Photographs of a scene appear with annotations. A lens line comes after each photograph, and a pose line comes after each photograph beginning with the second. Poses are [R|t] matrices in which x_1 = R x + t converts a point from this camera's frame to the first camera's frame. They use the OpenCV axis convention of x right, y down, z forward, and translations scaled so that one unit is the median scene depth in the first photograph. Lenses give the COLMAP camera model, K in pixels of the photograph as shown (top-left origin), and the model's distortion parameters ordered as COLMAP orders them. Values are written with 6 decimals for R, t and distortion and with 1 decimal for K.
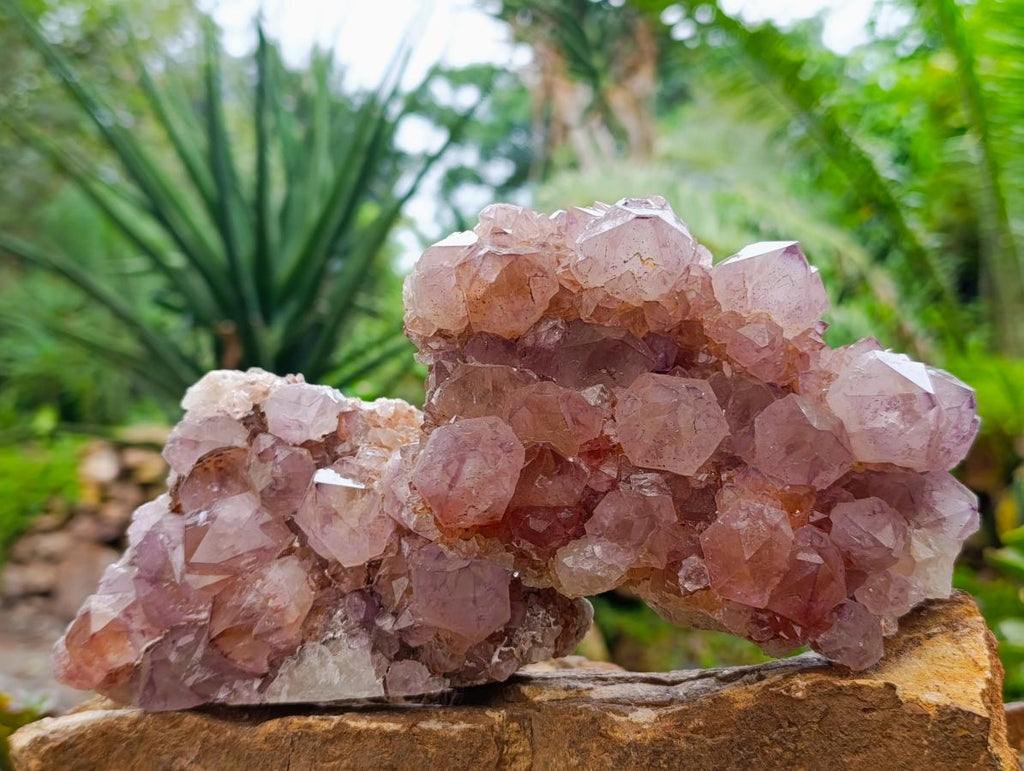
lens RADIAL K [[1455.4, 0, 516.6], [0, 1455.4, 377.8], [0, 0, 1]] dist [0.303050, -1.890169]
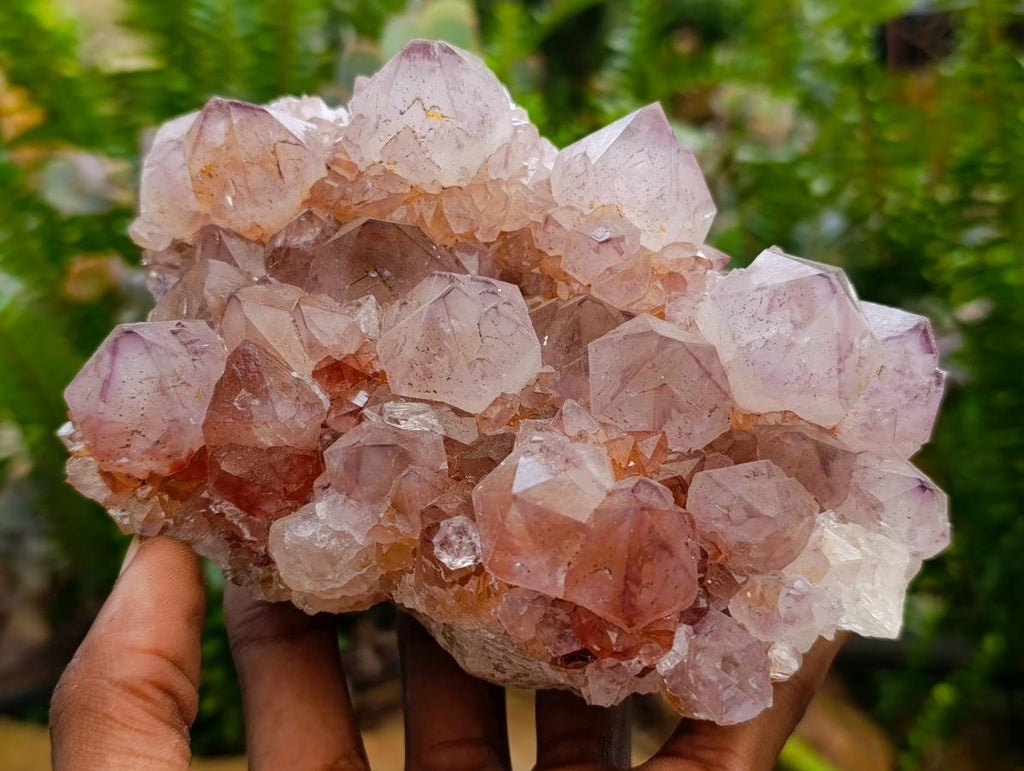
lens RADIAL K [[1502.6, 0, 512.0], [0, 1502.6, 385.5], [0, 0, 1]] dist [0.263363, -1.277117]
pose [[0.988807, 0.016737, -0.148259, 0.230682], [-0.055253, 0.964116, -0.259669, 0.227356], [0.138593, 0.264954, 0.954249, 0.336491]]
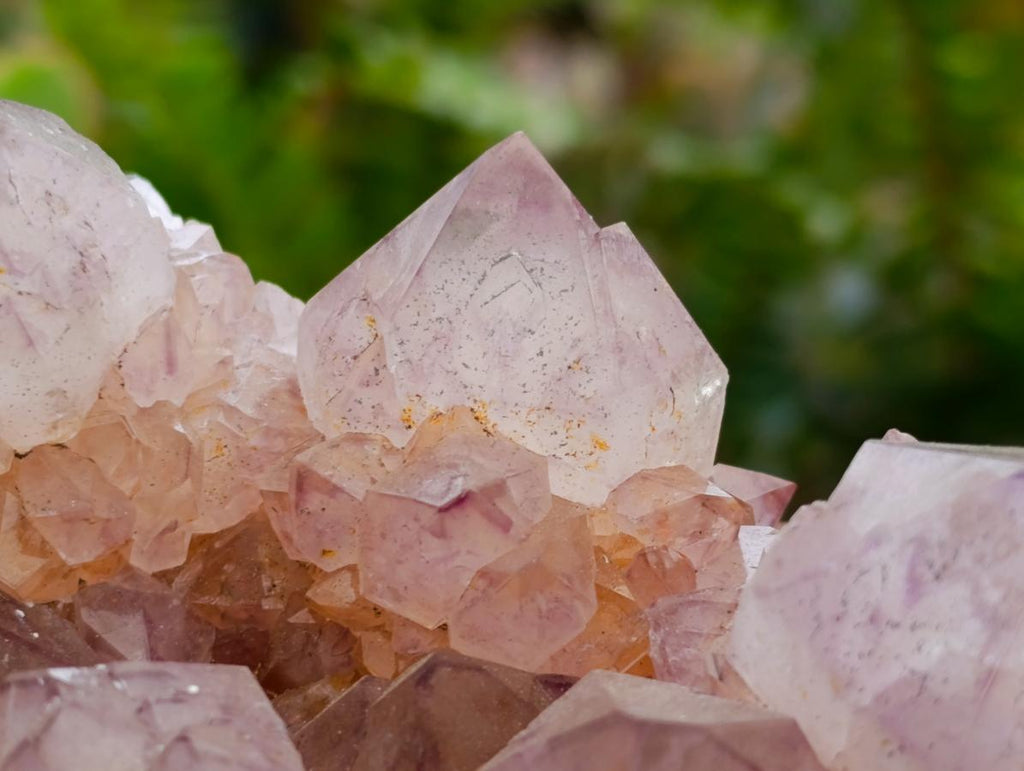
lens RADIAL K [[3164.9, 0, 512.0], [0, 3164.9, 385.5], [0, 0, 1]] dist [0.248428, 0.948777]
pose [[0.973066, -0.202780, -0.109650, 0.243220], [0.142755, 0.903521, -0.404068, 0.185388], [0.181008, 0.377531, 0.908133, 0.483216]]
